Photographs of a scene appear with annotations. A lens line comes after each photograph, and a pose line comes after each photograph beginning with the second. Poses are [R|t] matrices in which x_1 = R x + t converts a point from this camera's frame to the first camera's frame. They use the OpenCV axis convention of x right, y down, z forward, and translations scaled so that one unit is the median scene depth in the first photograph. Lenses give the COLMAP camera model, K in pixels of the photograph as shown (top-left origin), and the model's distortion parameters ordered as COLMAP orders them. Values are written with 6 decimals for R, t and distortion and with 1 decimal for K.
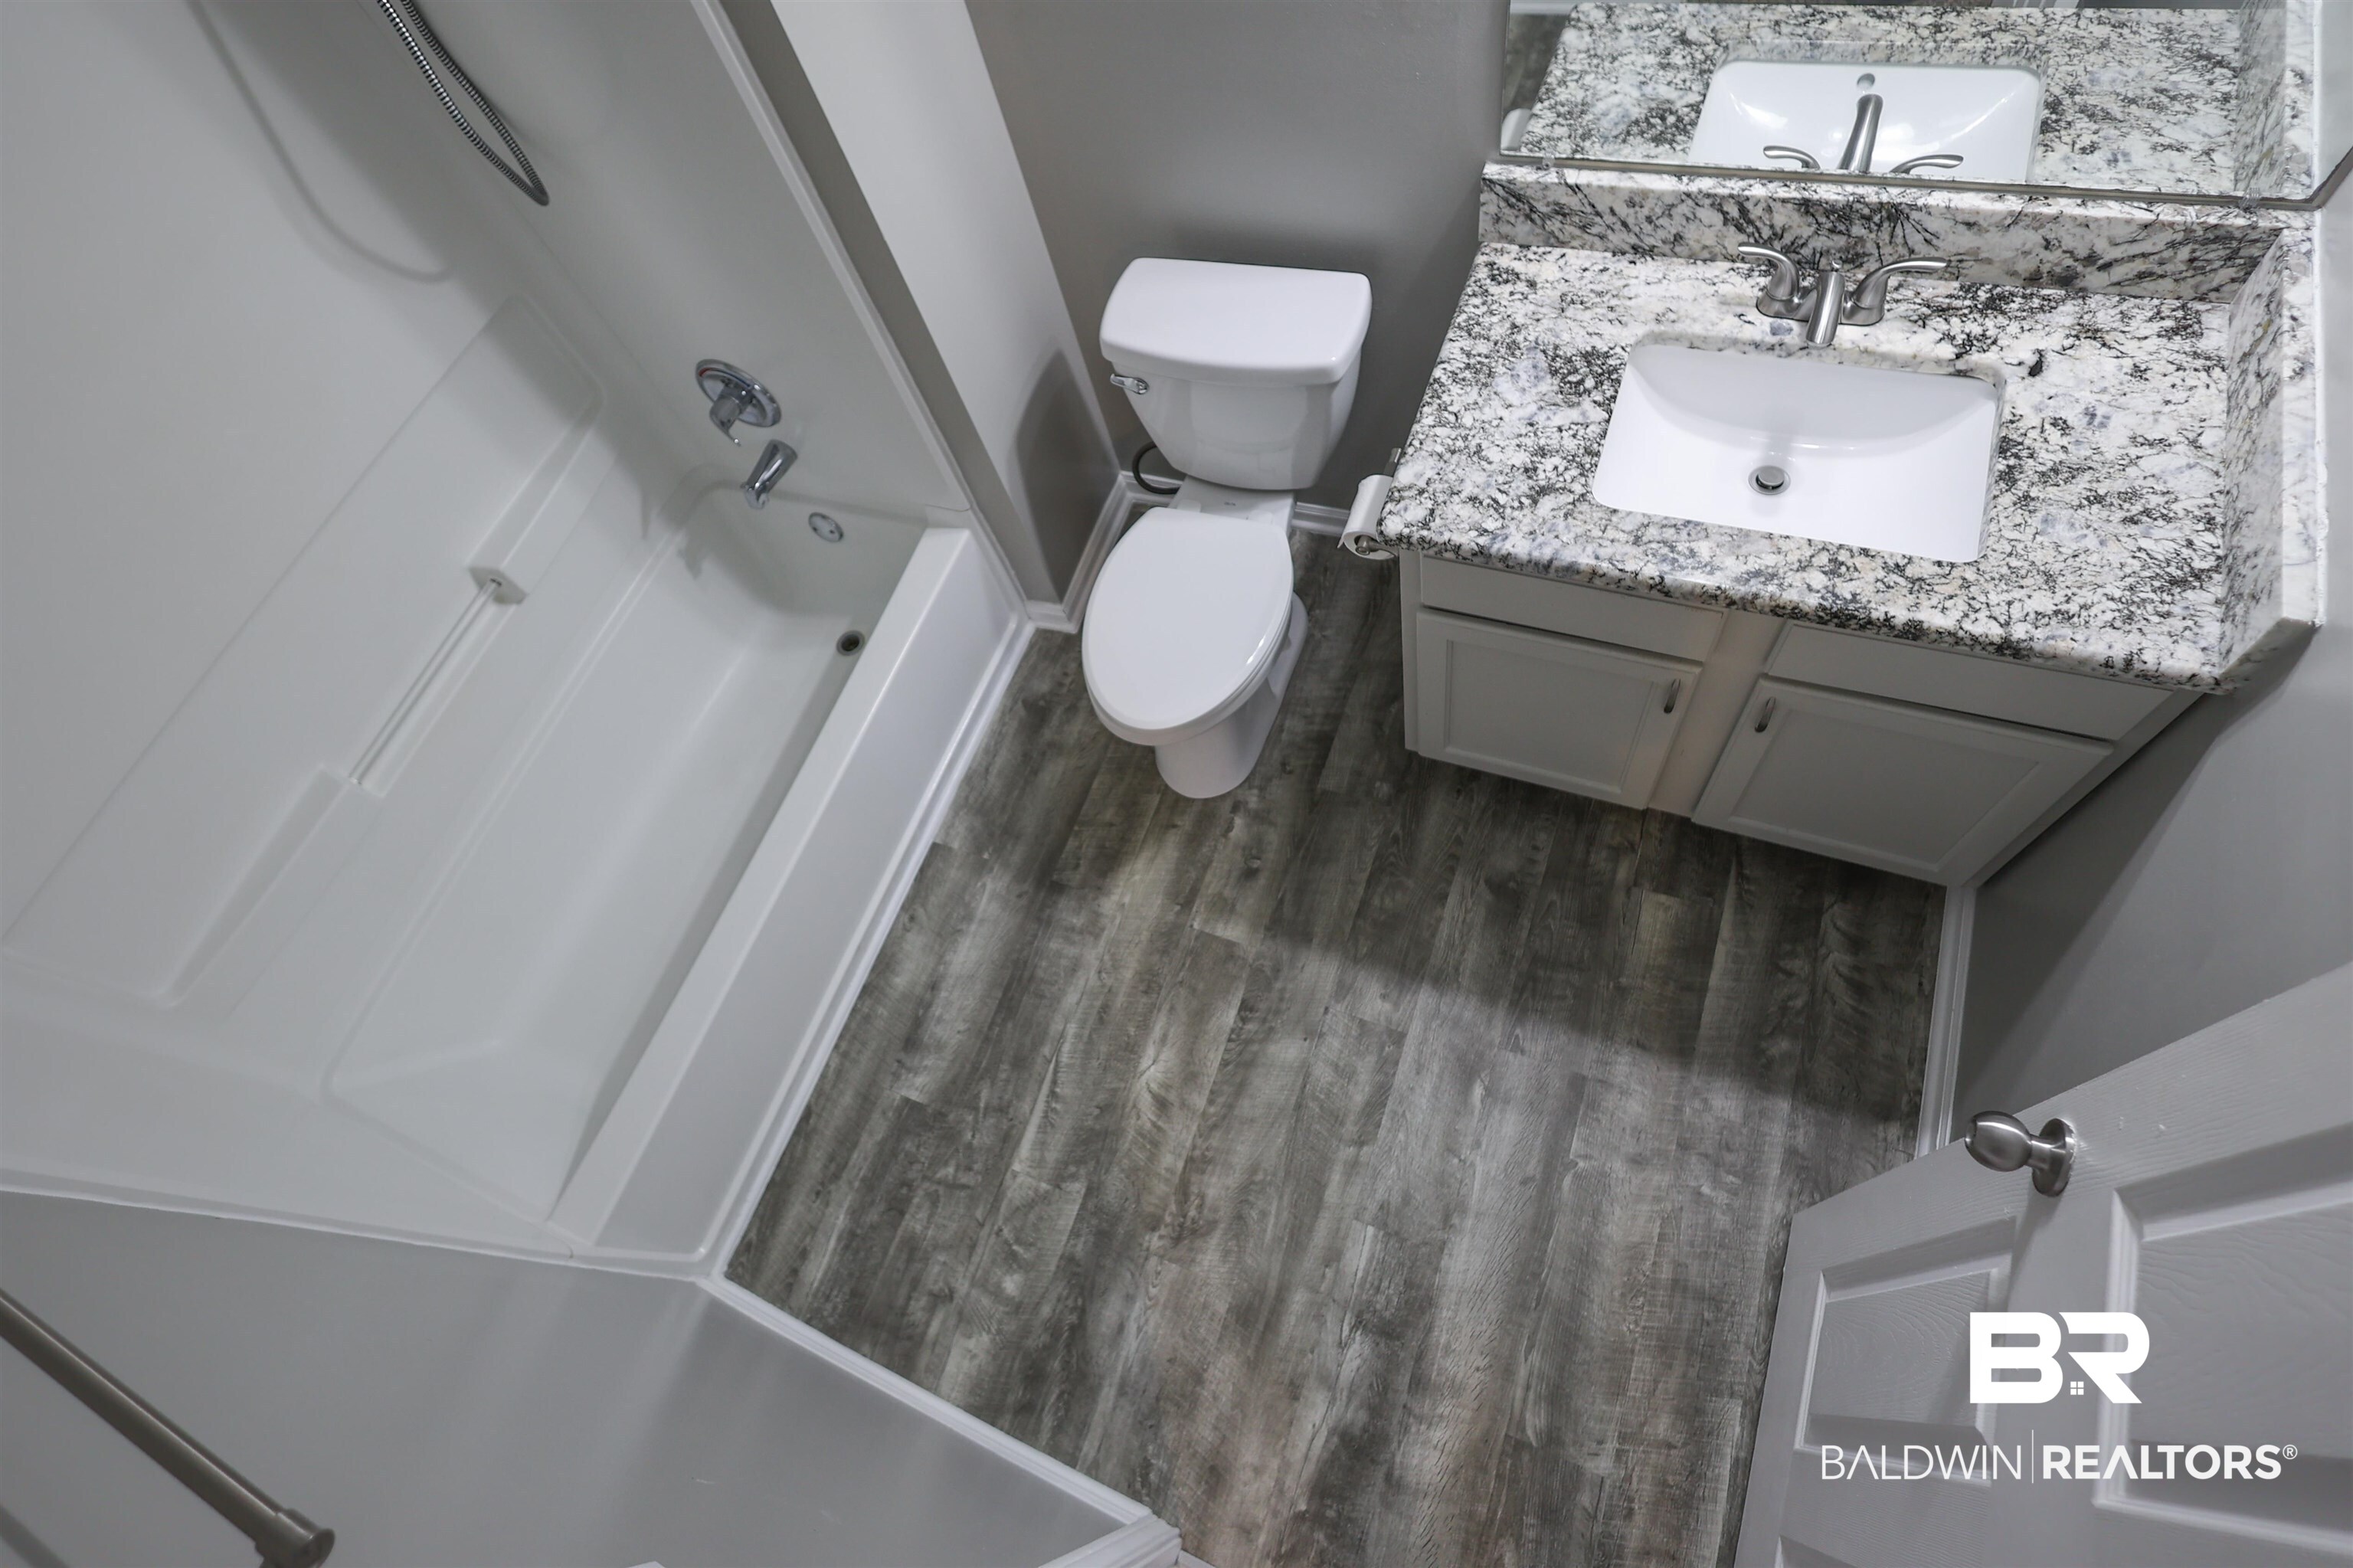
lens RADIAL K [[1135.4, 0, 1177.0], [0, 1135.4, 730.1], [0, 0, 1]] dist [-0.004875, -0.000287]
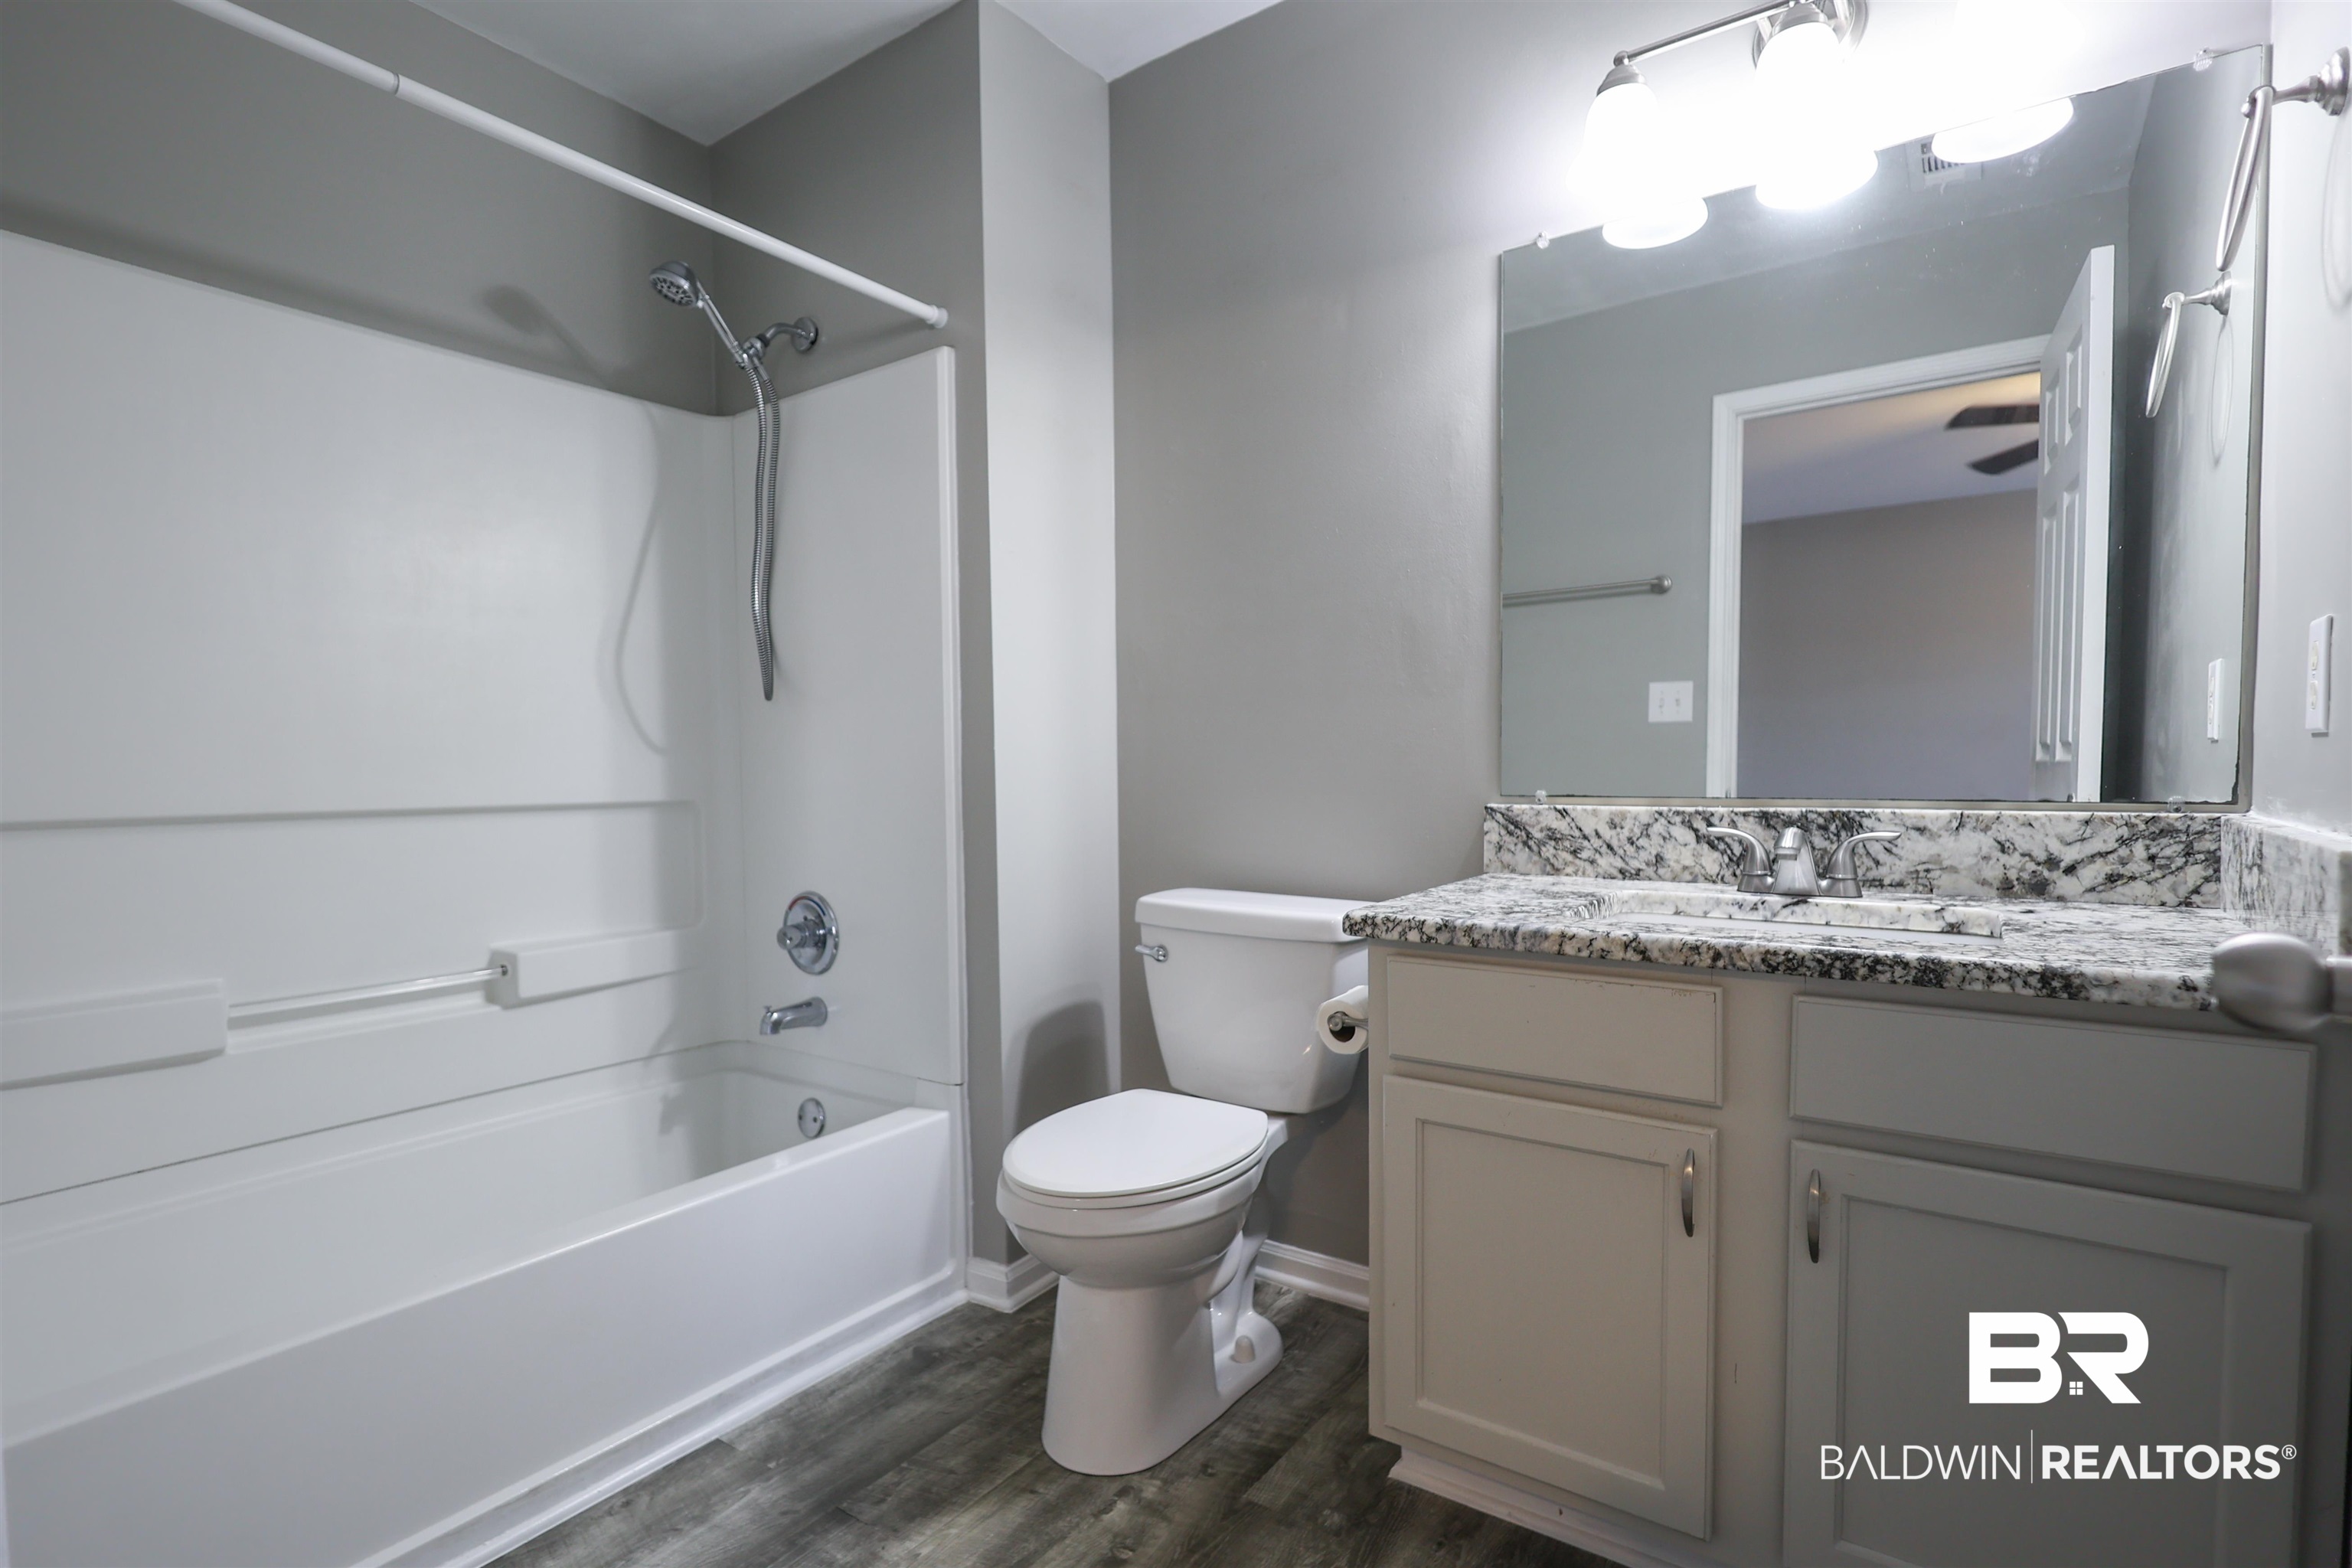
lens RADIAL K [[1106.8, 0, 1176.0], [0, 1106.8, 784.0], [0, 0, 1]] dist [-0.001815, -0.000584]
pose [[0.960040, 0.192763, -0.202894, 0.188854], [-0.276485, 0.540964, -0.794301, 0.505558], [-0.043353, 0.818658, 0.572643, 0.331894]]
